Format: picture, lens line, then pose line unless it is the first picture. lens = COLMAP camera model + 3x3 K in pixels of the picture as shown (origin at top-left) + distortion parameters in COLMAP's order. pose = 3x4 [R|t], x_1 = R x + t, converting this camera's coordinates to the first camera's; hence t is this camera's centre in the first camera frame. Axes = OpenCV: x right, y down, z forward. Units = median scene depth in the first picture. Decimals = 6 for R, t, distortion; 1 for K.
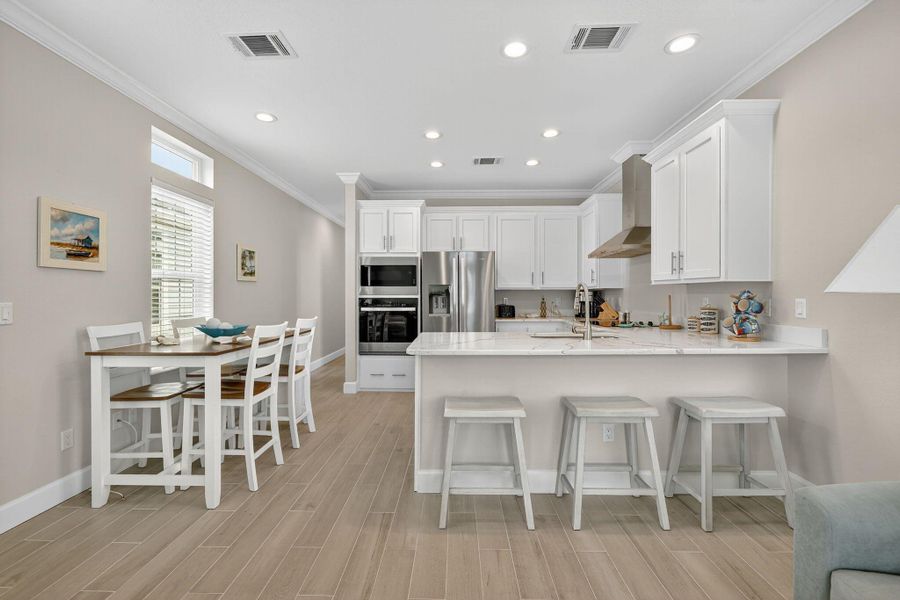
lens RADIAL K [[377.4, 0, 445.9], [0, 377.4, 296.7], [0, 0, 1]] dist [-0.001793, 0.000000]
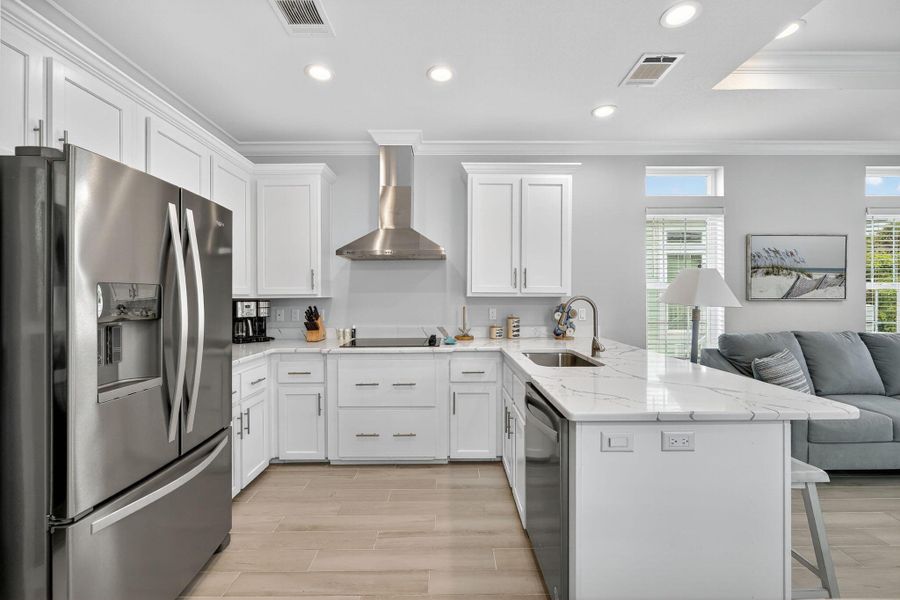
lens RADIAL K [[377.4, 0, 459.5], [0, 377.4, 297.6], [0, 0, 1]] dist [-0.001793, 0.000000]
pose [[-0.029649, 0.004541, 0.999550, -0.429711], [0.006067, 0.999972, -0.004363, -0.024303], [-0.999542, 0.005935, -0.029676, 1.045306]]
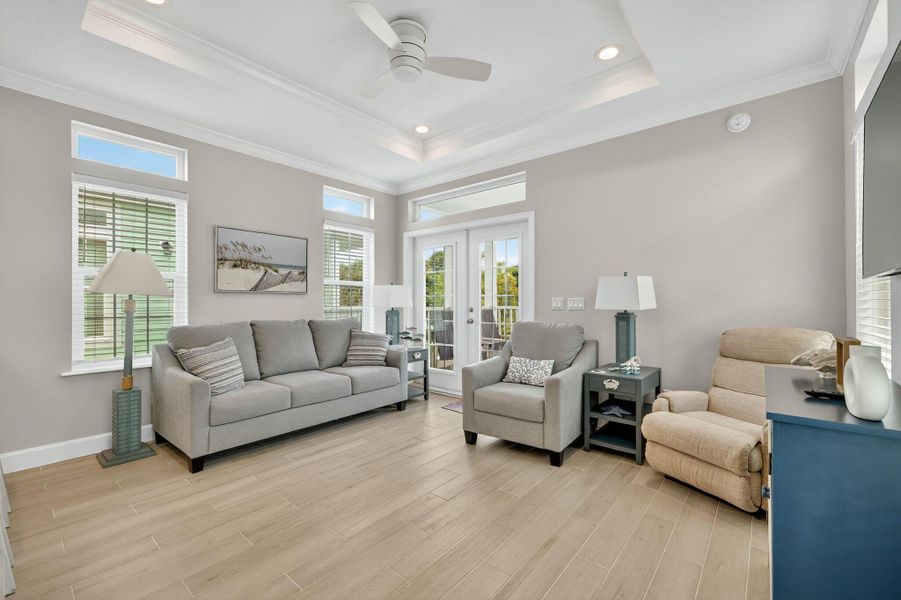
lens RADIAL K [[377.8, 0, 451.4], [0, 377.8, 300.0], [0, 0, 1]] dist [-0.001793, 0.000000]
pose [[-0.783897, 0.008205, 0.620836, -0.565178], [0.007441, 0.999965, -0.003821, 0.015564], [-0.620846, 0.001625, -0.783931, 0.616172]]
